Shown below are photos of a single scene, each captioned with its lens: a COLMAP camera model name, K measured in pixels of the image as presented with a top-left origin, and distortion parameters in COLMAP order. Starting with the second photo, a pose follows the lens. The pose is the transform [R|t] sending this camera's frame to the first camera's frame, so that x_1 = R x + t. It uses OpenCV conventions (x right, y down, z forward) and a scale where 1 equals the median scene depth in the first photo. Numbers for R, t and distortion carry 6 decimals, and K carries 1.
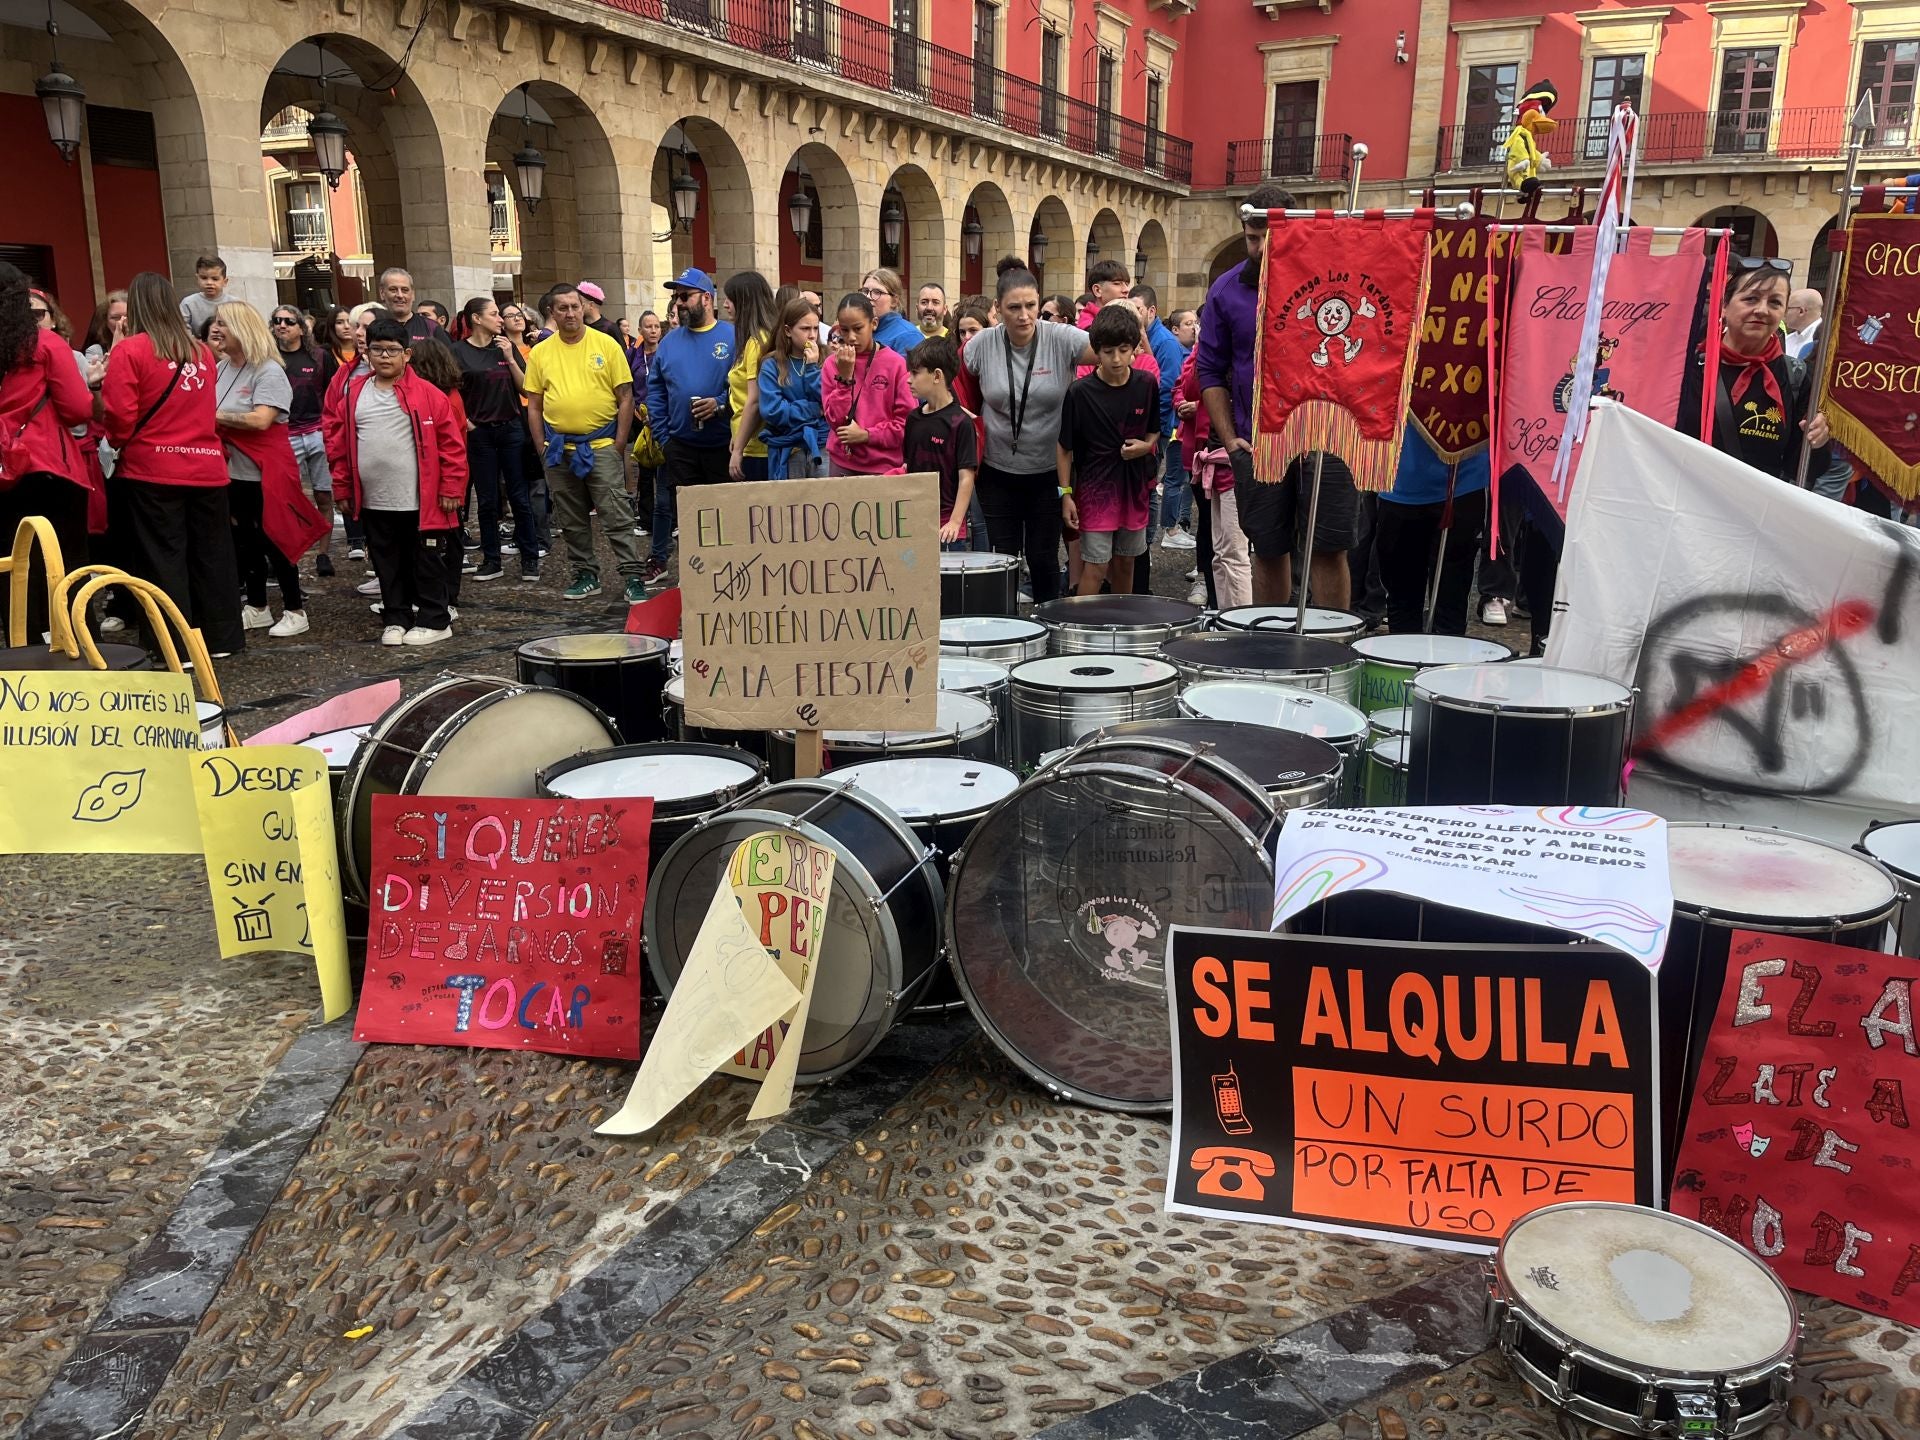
lens RADIAL K [[1450.3, 0, 949.8], [0, 1450.3, 719.5], [0, 0, 1]] dist [0.108325, -0.143232]
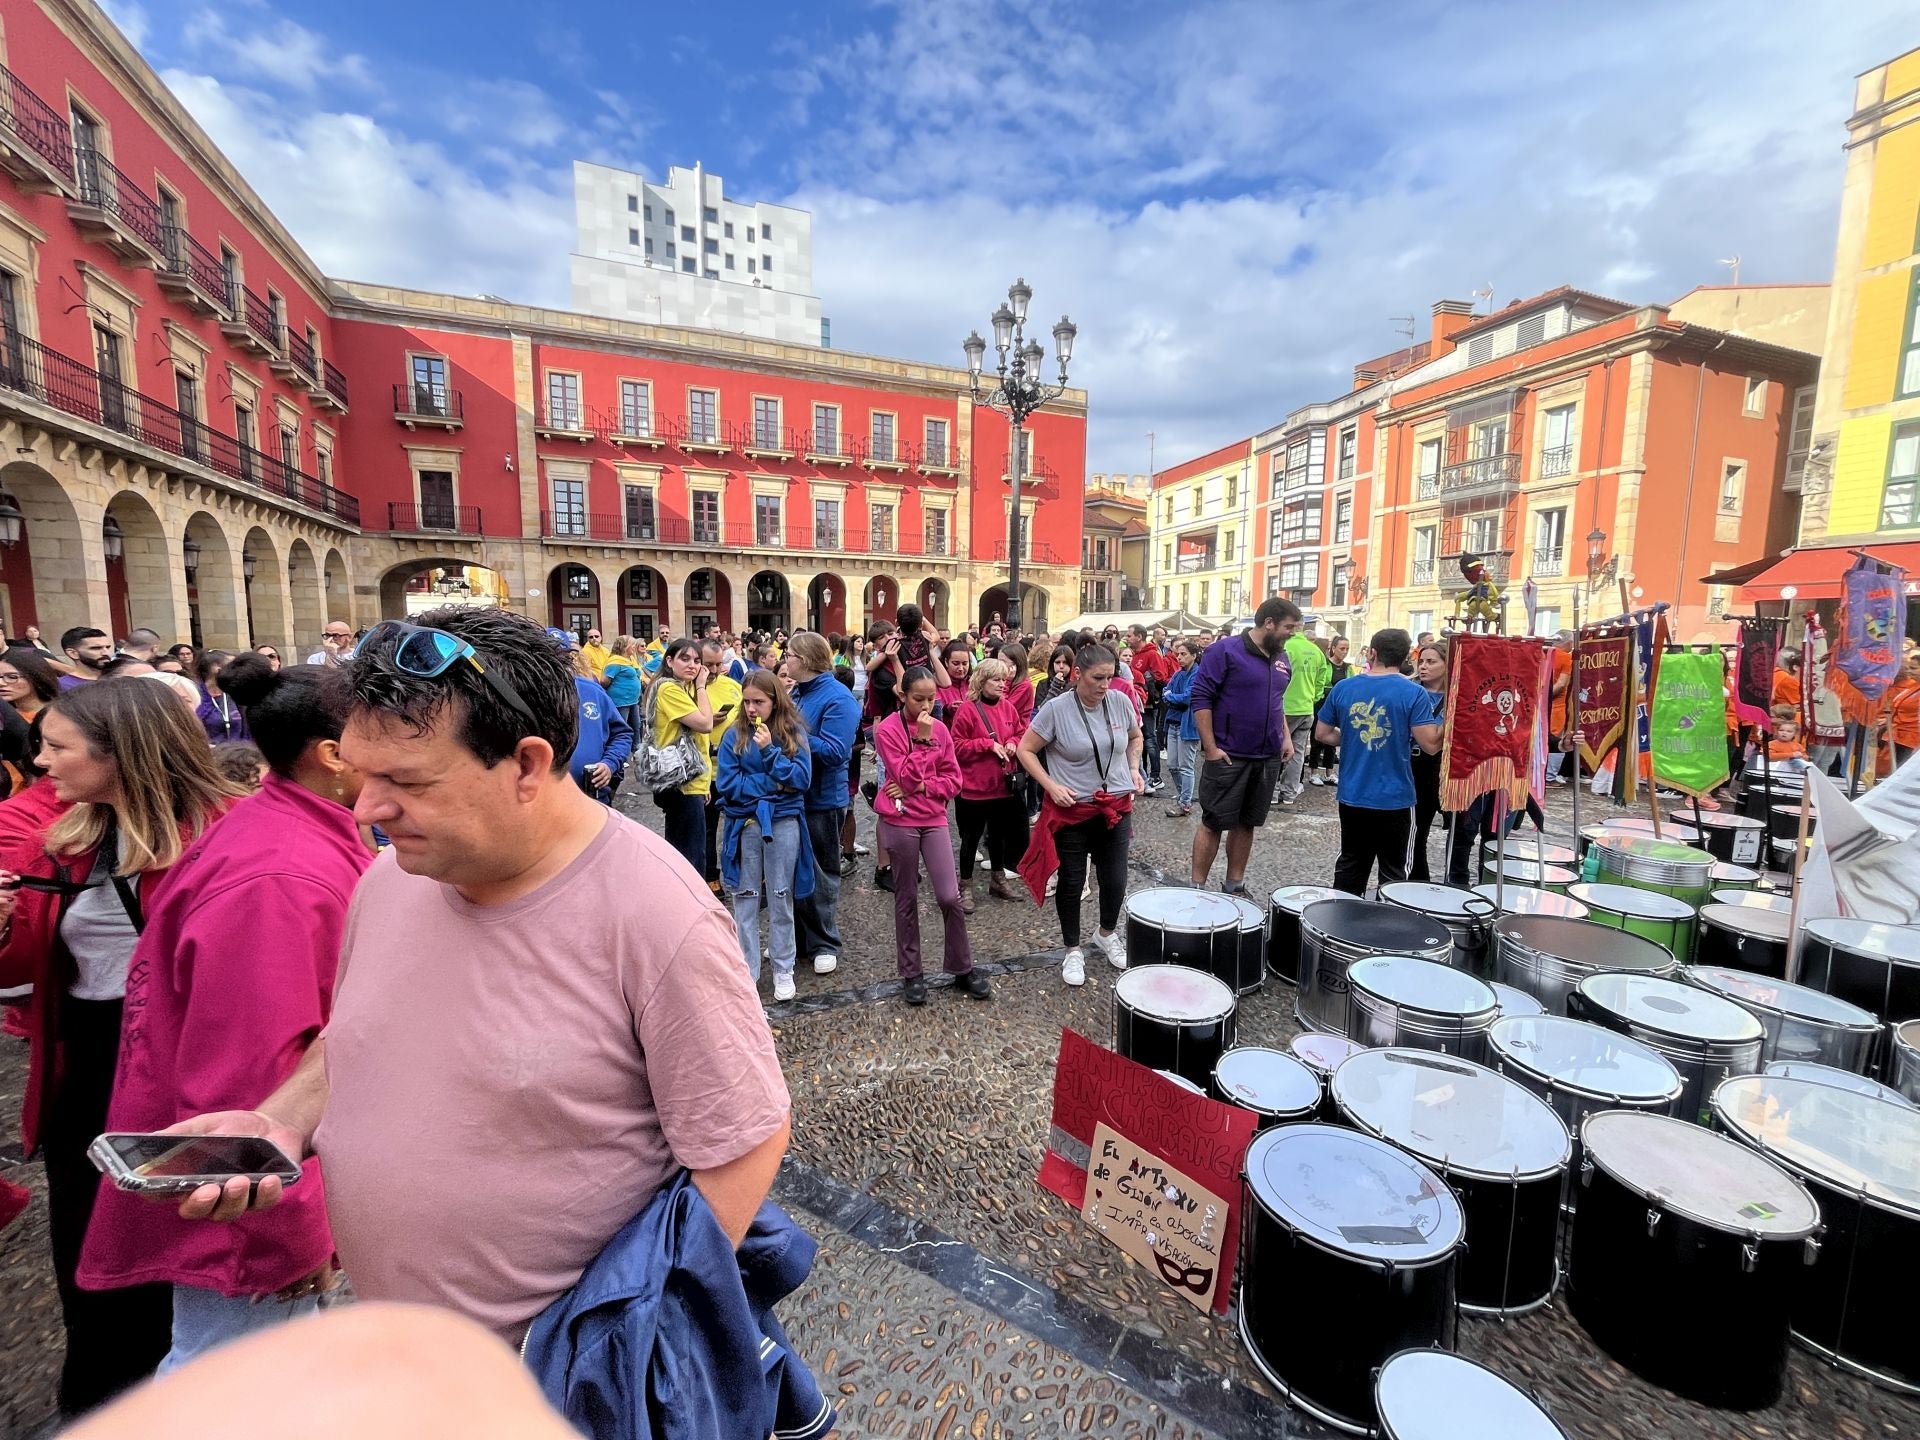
lens RADIAL K [[779.6, 0, 960.0], [0, 779.6, 720.0], [0, 0, 1]] dist [-0.004221, -0.000286]
pose [[0.625677, -0.090538, 0.774811, -0.087347], [0.188624, 0.981327, -0.037648, -0.043635], [-0.756934, 0.169704, 0.631071, 0.120315]]
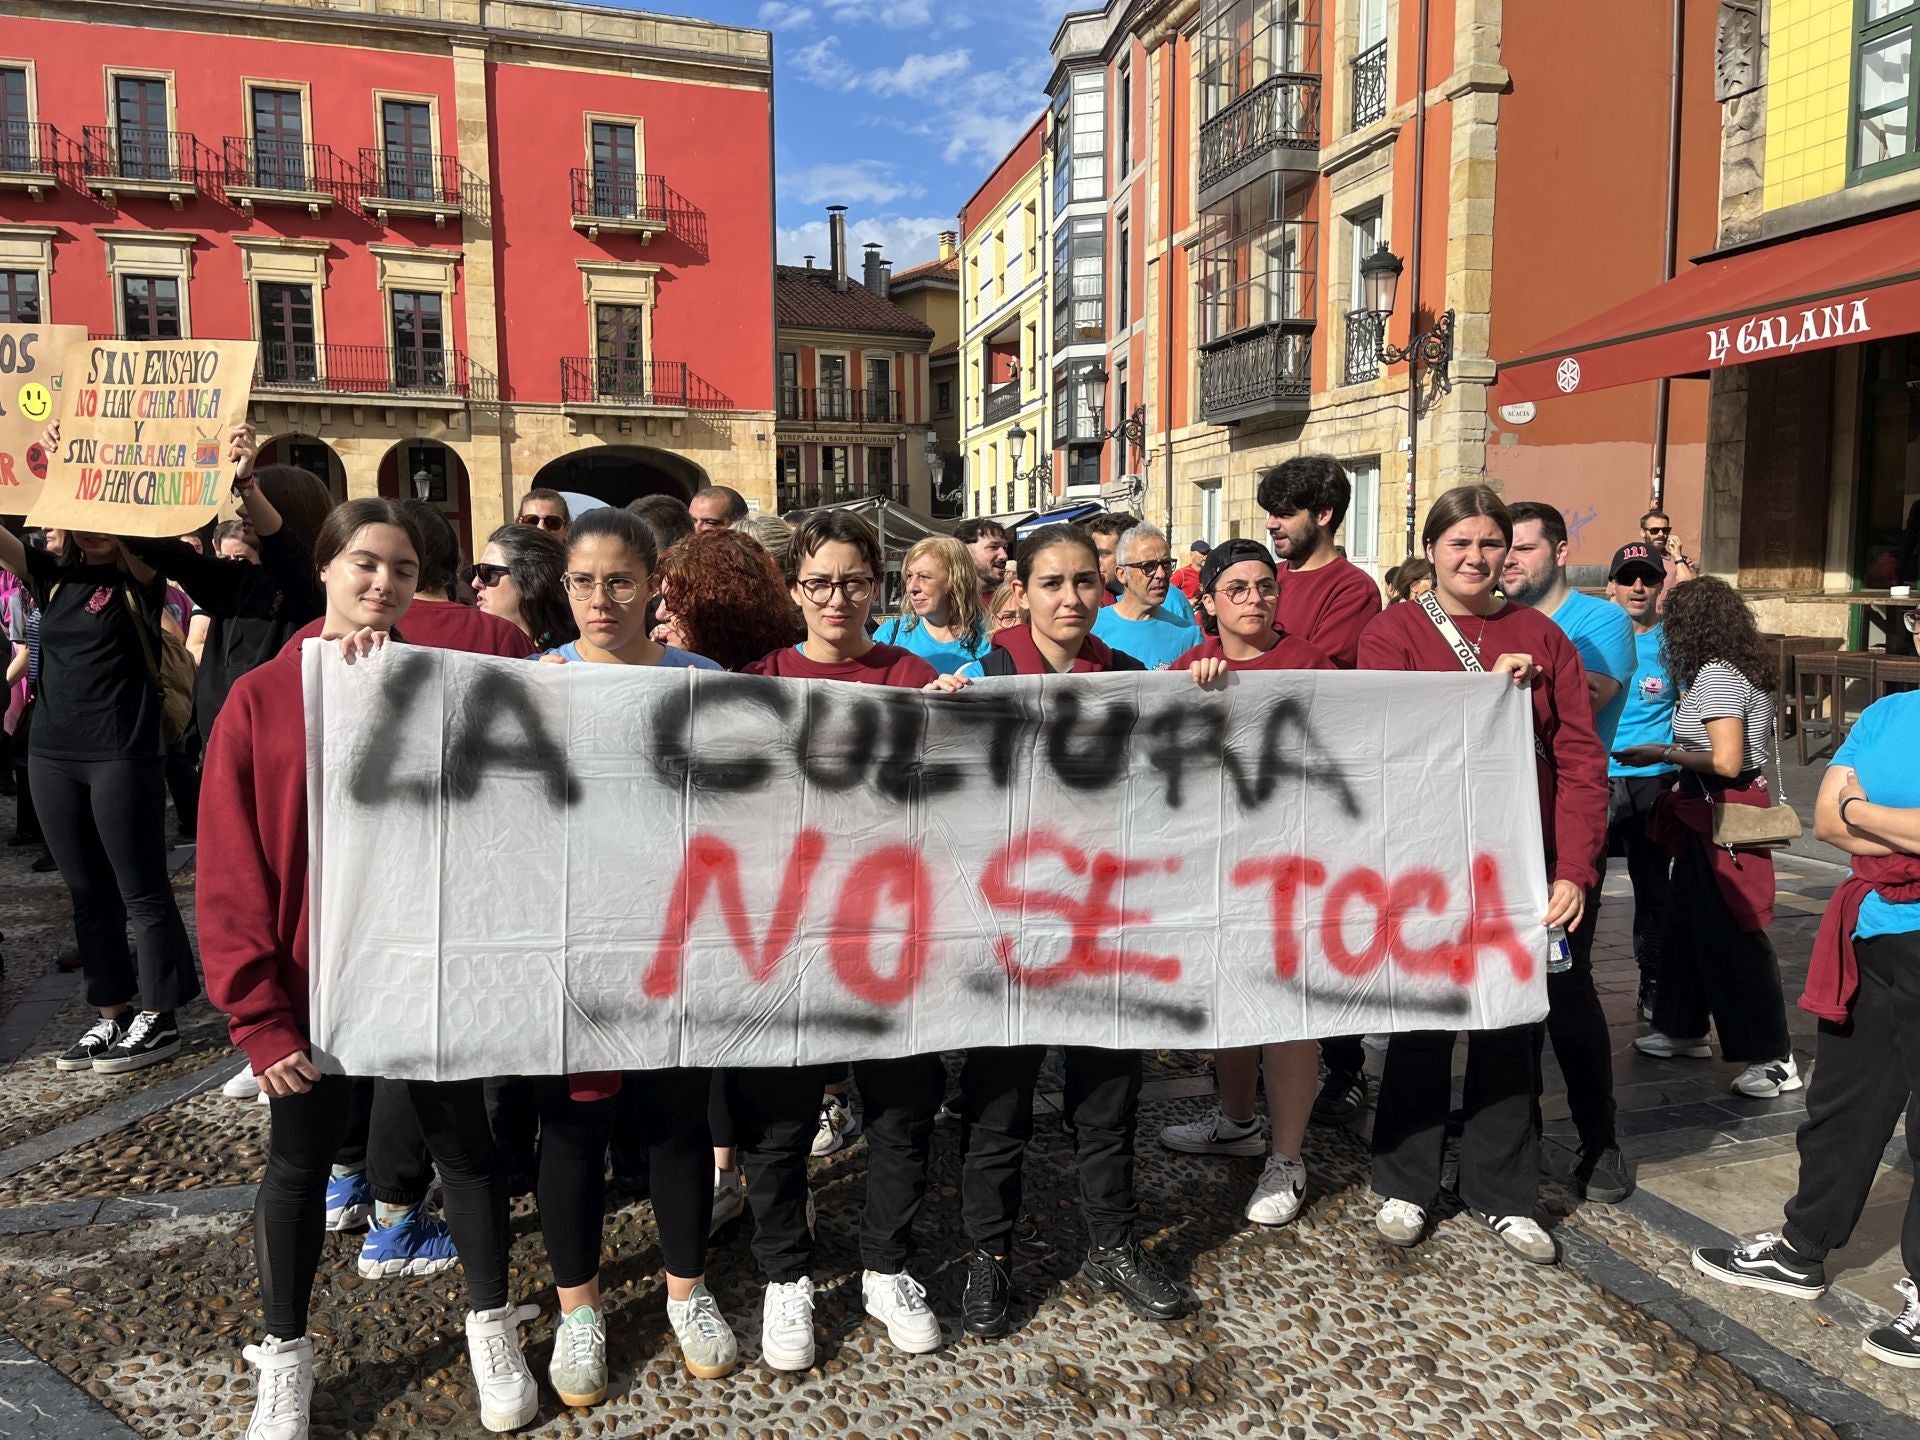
lens RADIAL K [[1450.3, 0, 949.8], [0, 1450.3, 719.5], [0, 0, 1]] dist [0.108325, -0.143232]
pose [[0.677268, -0.092297, 0.729924, 0.294328], [0.194551, 0.979253, -0.056693, 0.021069], [-0.709547, 0.180404, 0.681173, -0.086234]]
